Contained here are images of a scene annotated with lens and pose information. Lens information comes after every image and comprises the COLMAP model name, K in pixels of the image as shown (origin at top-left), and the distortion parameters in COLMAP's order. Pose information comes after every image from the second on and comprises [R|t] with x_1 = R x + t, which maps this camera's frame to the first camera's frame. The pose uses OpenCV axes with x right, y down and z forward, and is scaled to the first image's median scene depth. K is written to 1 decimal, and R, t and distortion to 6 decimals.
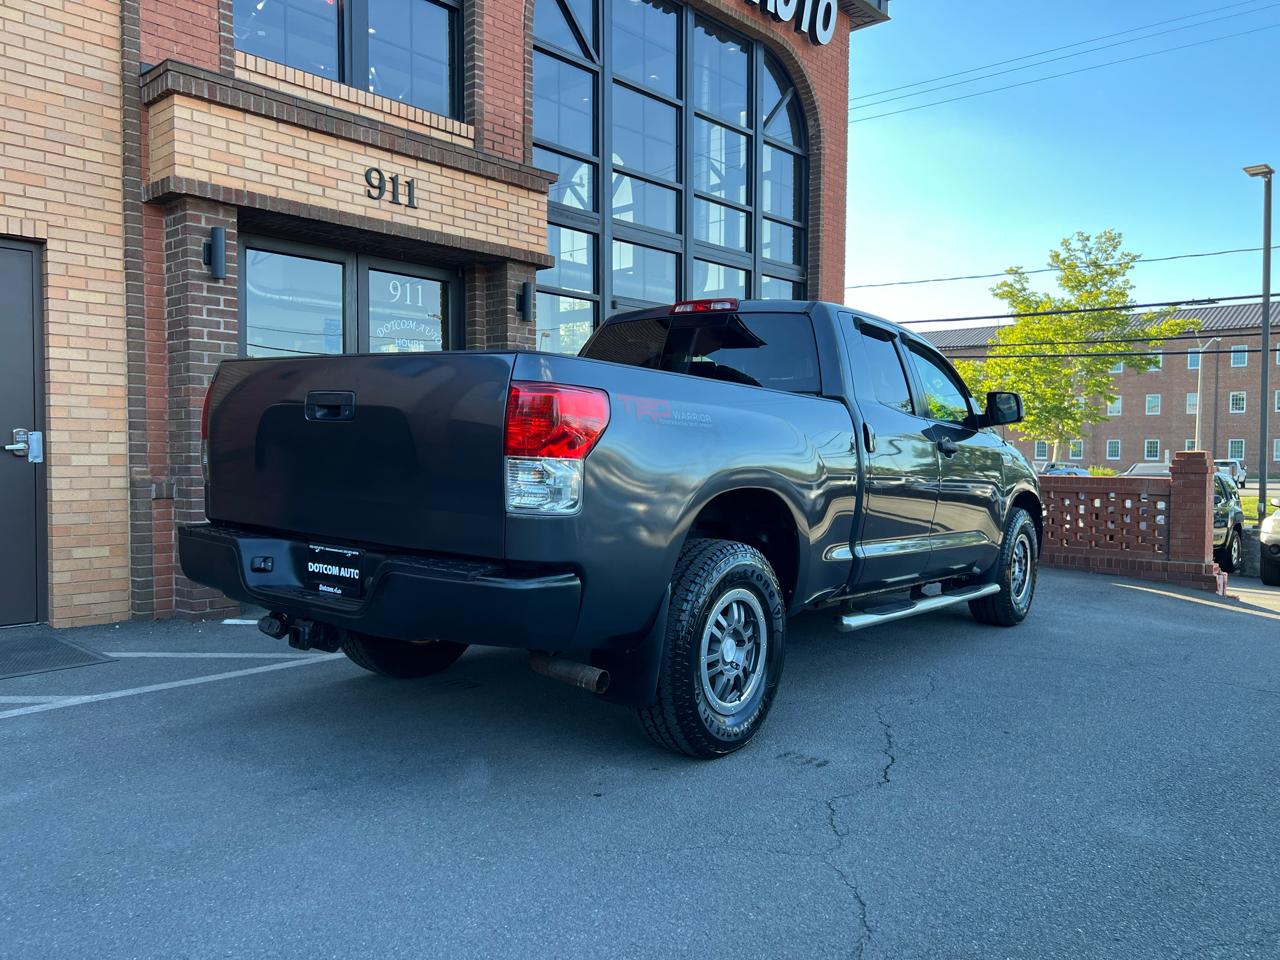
lens RADIAL K [[967.8, 0, 637.1], [0, 967.8, 486.7], [0, 0, 1]] dist [0.040916, -0.044074]
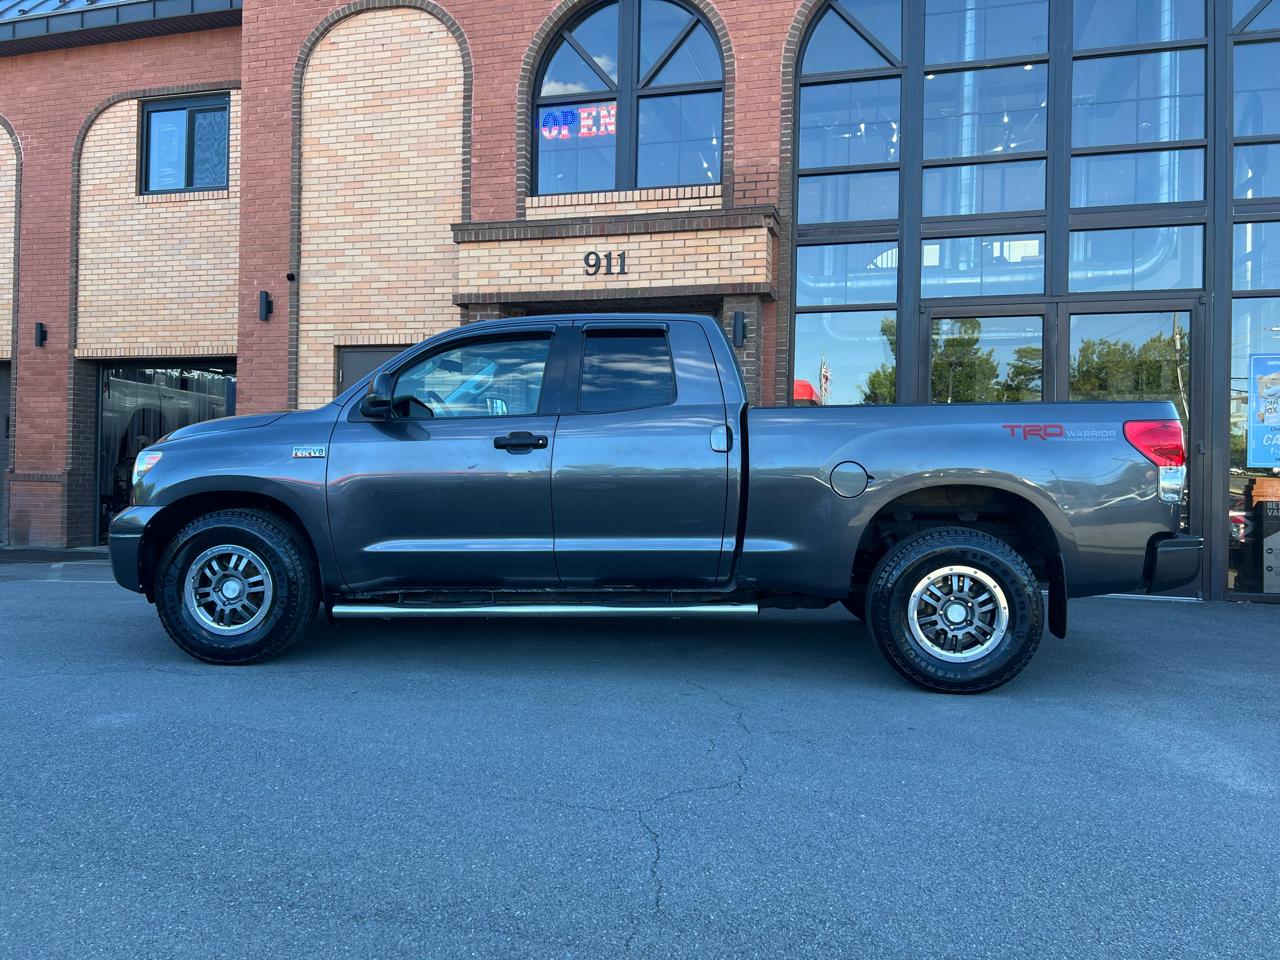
lens RADIAL K [[954.2, 0, 626.2], [0, 954.2, 475.3], [0, 0, 1]] dist [0.072976, -0.078698]
pose [[0.450085, -0.002648, -0.892982, 0.919183], [-0.048328, 0.998458, -0.027319, 0.011631], [0.891677, 0.055452, 0.449263, 0.468601]]
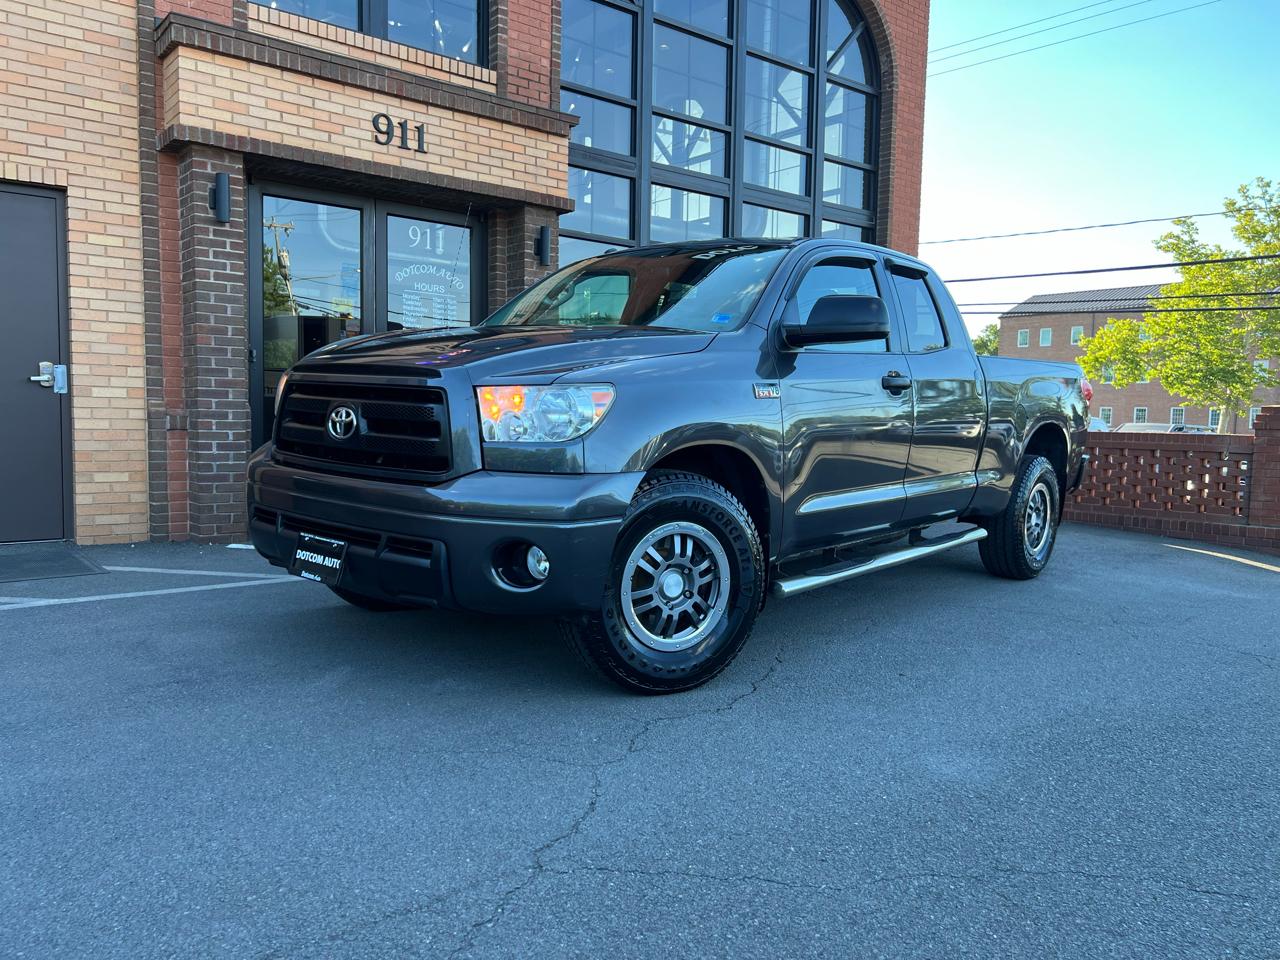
lens RADIAL K [[967.8, 0, 637.1], [0, 967.8, 486.7], [0, 0, 1]] dist [0.040916, -0.044074]
pose [[0.988224, 0.024610, -0.151025, 0.160675], [-0.019024, 0.999084, 0.038327, 0.021509], [0.151830, -0.035002, 0.987787, 0.011055]]
